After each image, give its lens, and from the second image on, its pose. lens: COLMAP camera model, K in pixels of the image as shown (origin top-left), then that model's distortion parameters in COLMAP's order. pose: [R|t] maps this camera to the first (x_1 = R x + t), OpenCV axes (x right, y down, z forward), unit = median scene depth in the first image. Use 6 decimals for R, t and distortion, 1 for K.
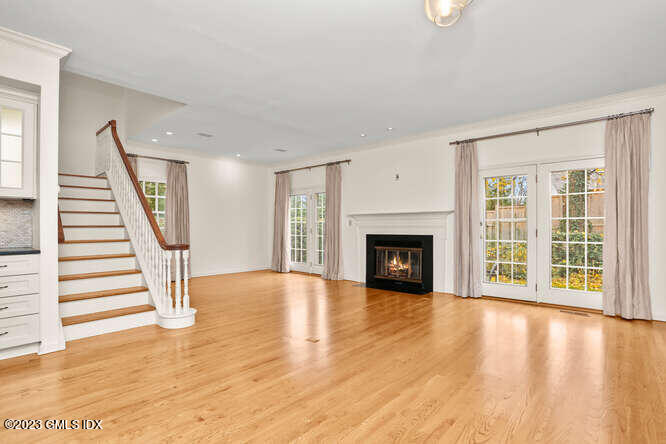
lens RADIAL K [[328.6, 0, 323.8], [0, 328.6, 225.3], [0, 0, 1]] dist [-0.044695, 0.013768]
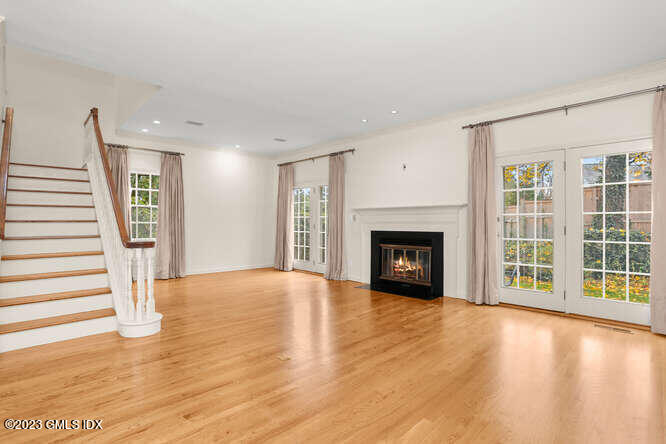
lens RADIAL K [[328.6, 0, 325.1], [0, 328.6, 219.8], [0, 0, 1]] dist [-0.044695, 0.013768]
pose [[0.997980, 0.002260, -0.063491, 0.074437], [-0.002479, 0.999991, -0.003371, 0.000785], [0.063482, 0.003522, 0.997977, 0.104954]]
